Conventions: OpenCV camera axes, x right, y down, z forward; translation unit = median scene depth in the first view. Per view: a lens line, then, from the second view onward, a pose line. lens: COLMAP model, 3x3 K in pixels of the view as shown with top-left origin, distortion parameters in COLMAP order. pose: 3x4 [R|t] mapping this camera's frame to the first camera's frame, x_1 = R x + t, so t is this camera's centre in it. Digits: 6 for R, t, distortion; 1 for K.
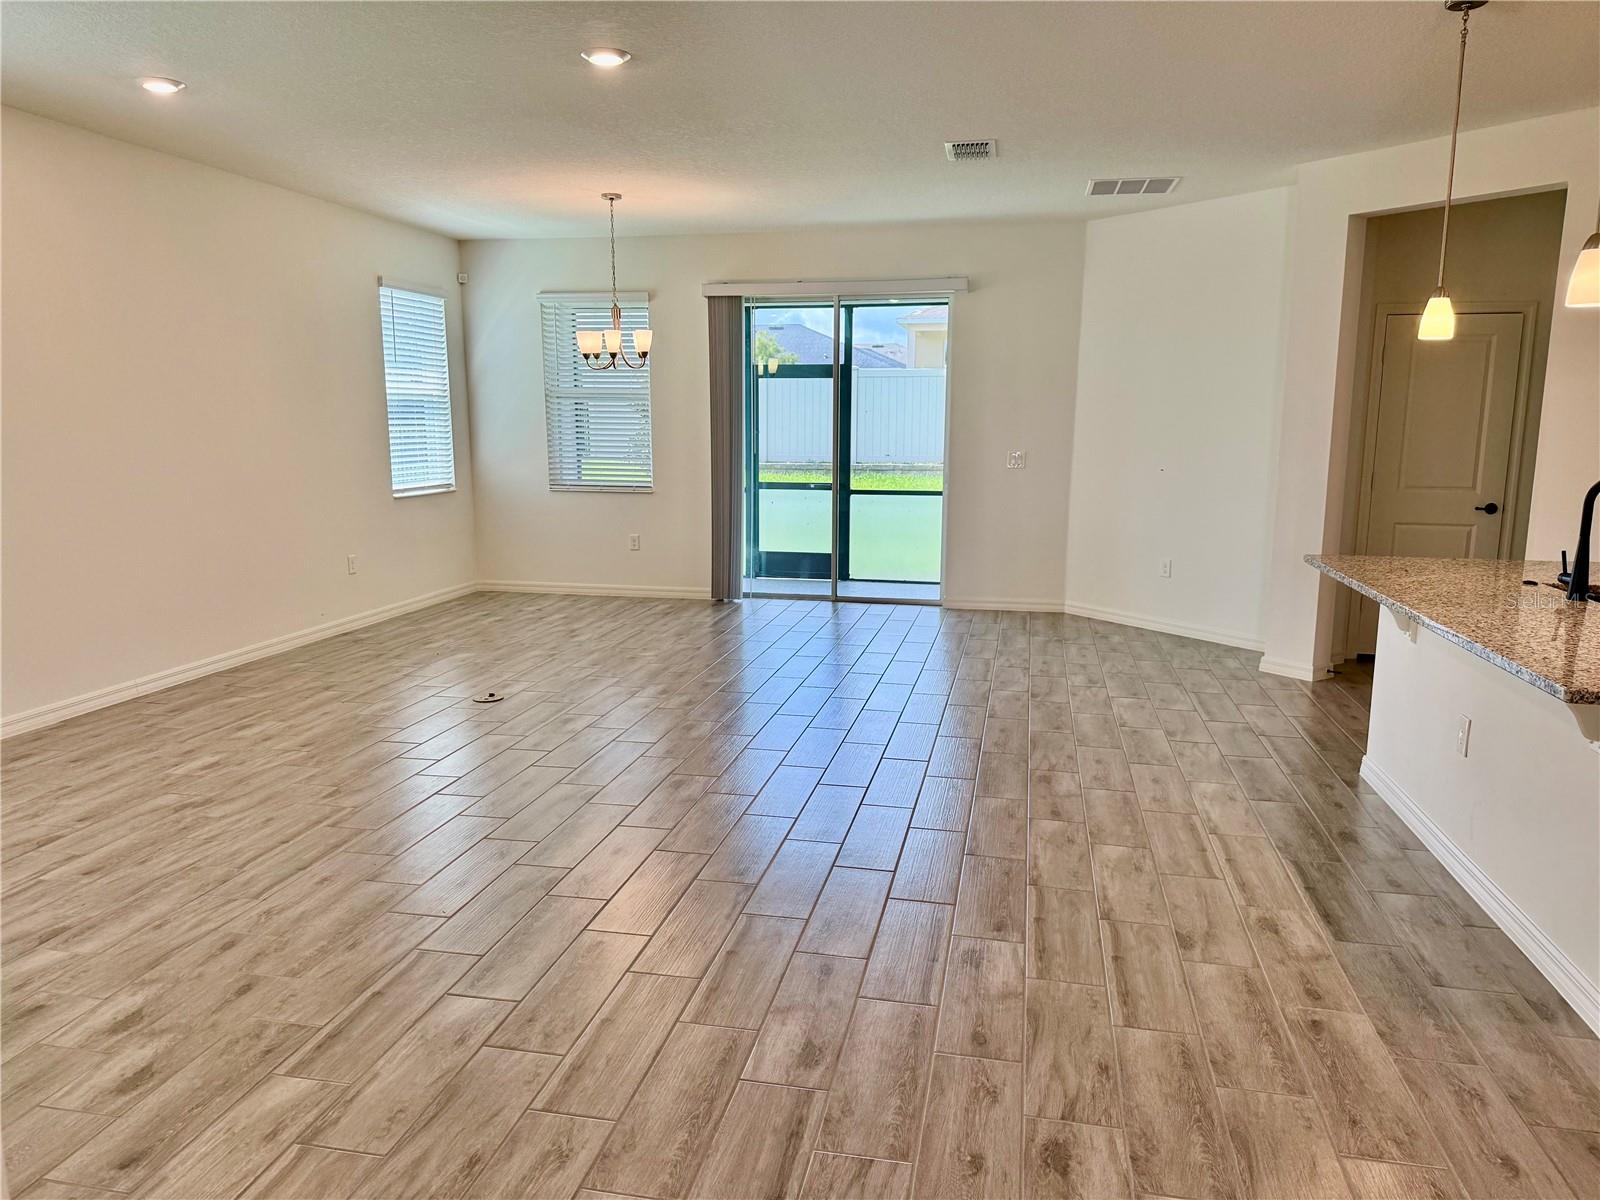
lens RADIAL K [[1128.0, 0, 797.2], [0, 1128.0, 611.1], [0, 0, 1]] dist [0.008262, -0.004479]
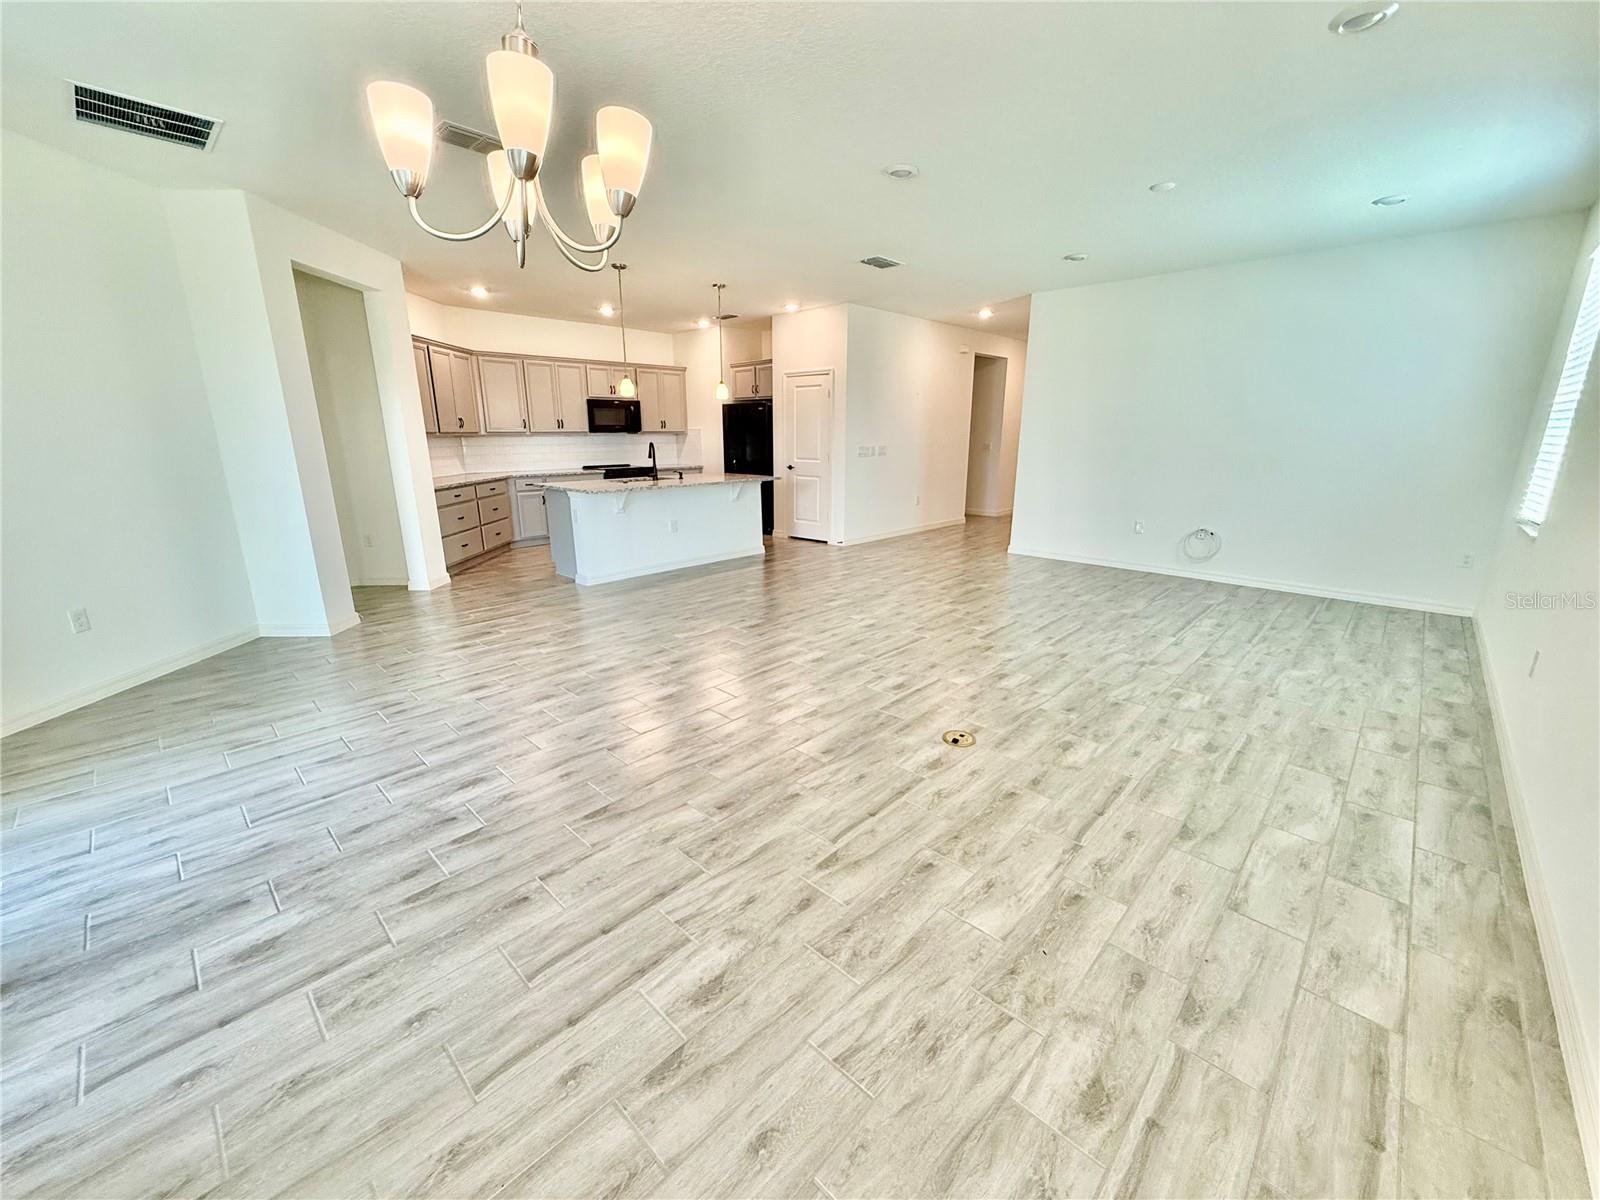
lens RADIAL K [[636.5, 0, 794.7], [0, 636.5, 594.8], [0, 0, 1]] dist [-0.000087, 0.000340]
pose [[-0.843449, -0.134510, 0.520097, -0.635043], [0.090961, 0.918408, 0.385036, -0.359941], [-0.529452, 0.372067, -0.762395, 2.164329]]
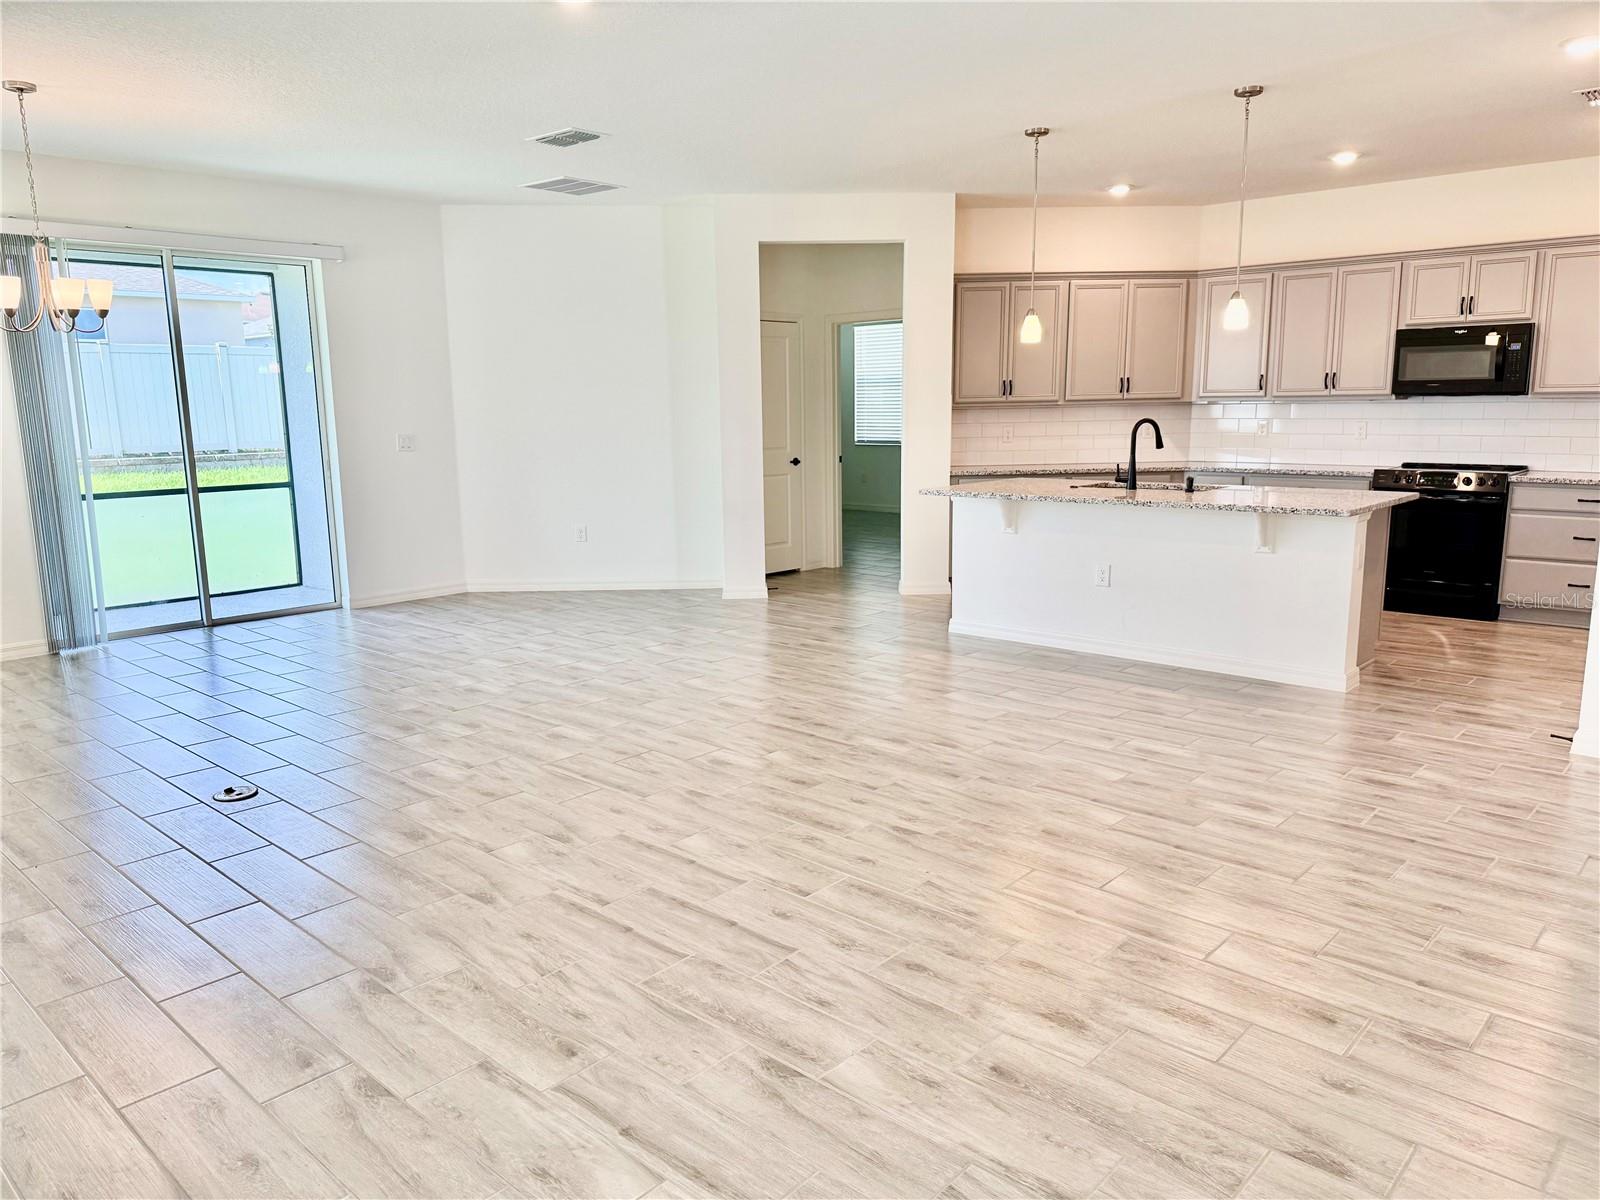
lens RADIAL K [[1111.3, 0, 809.8], [0, 1111.3, 603.9], [0, 0, 1]] dist [0.092971, -0.109778]
pose [[0.507429, -0.163037, 0.846129, -1.037212], [0.159100, 0.982782, 0.093955, -0.075758], [-0.846879, 0.086944, 0.524631, 0.466704]]
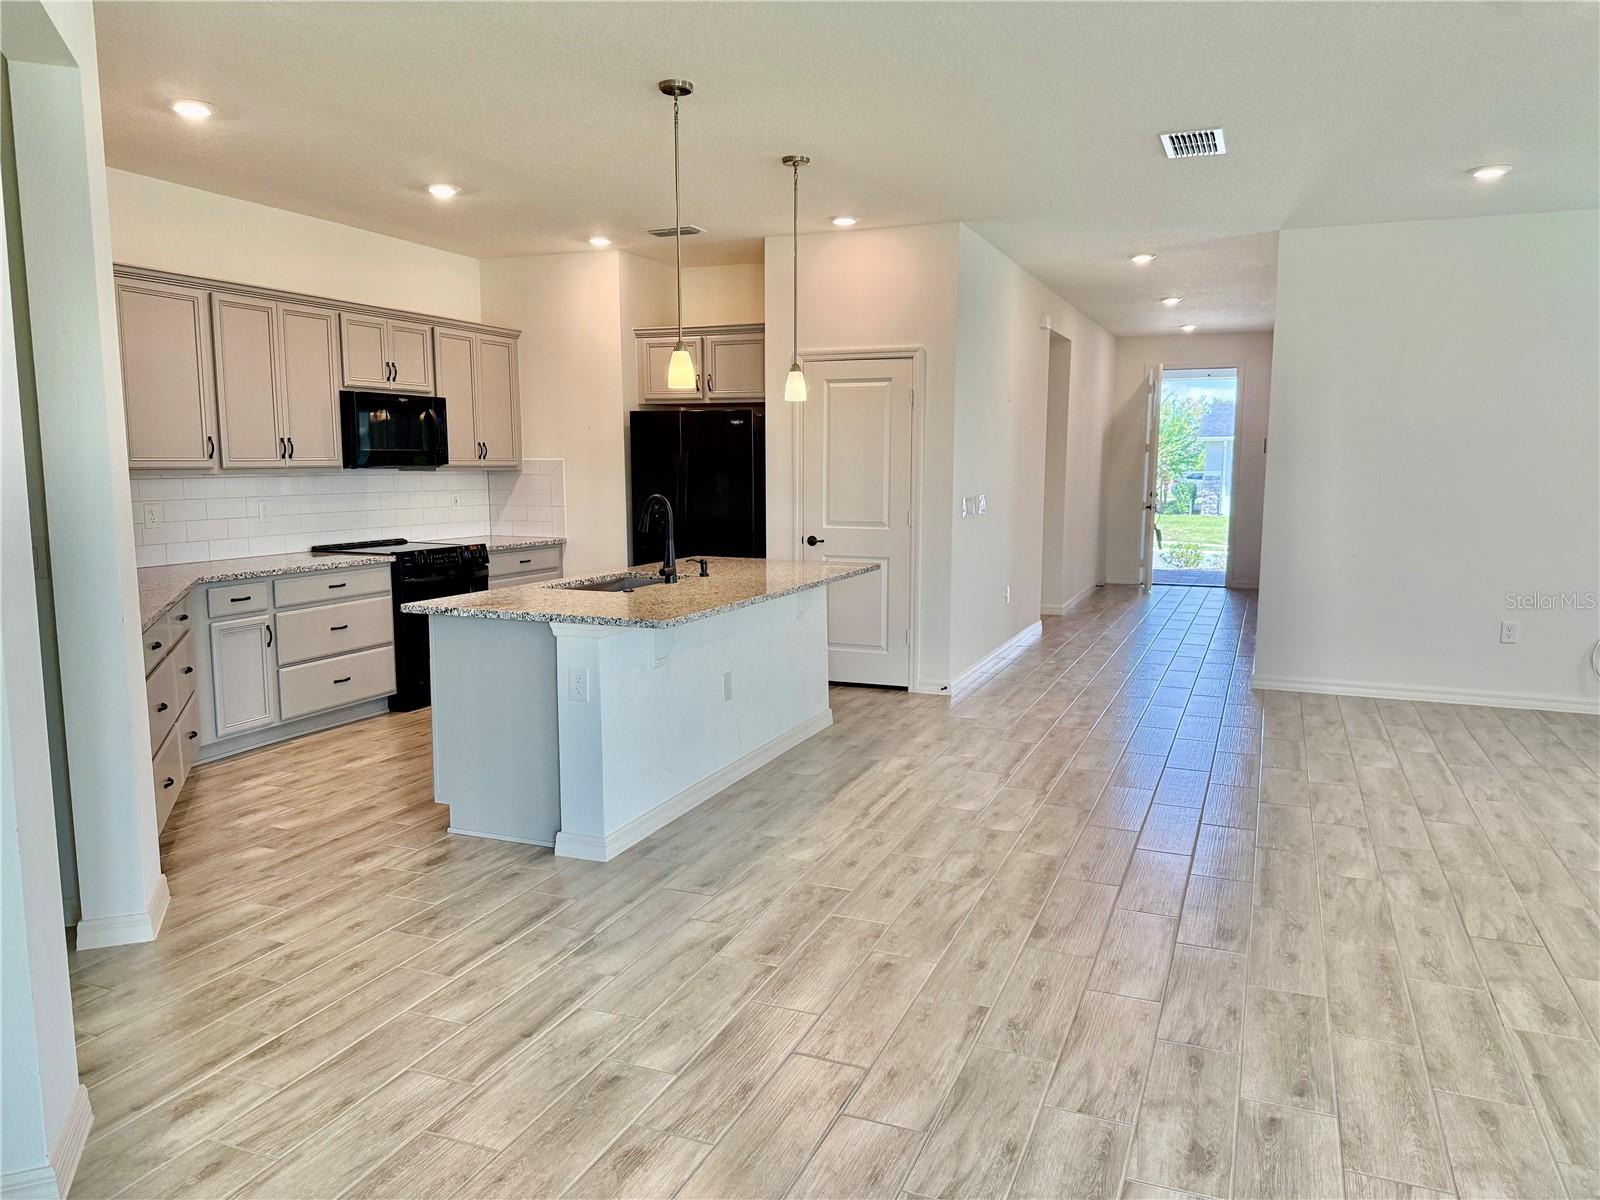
lens RADIAL K [[1111.3, 0, 809.8], [0, 1111.3, 603.9], [0, 0, 1]] dist [0.092971, -0.109778]
pose [[-0.982889, -0.028783, 0.181935, 0.233599], [0.026186, 0.955850, 0.292685, -0.366419], [-0.182327, 0.292441, -0.938741, 2.127167]]
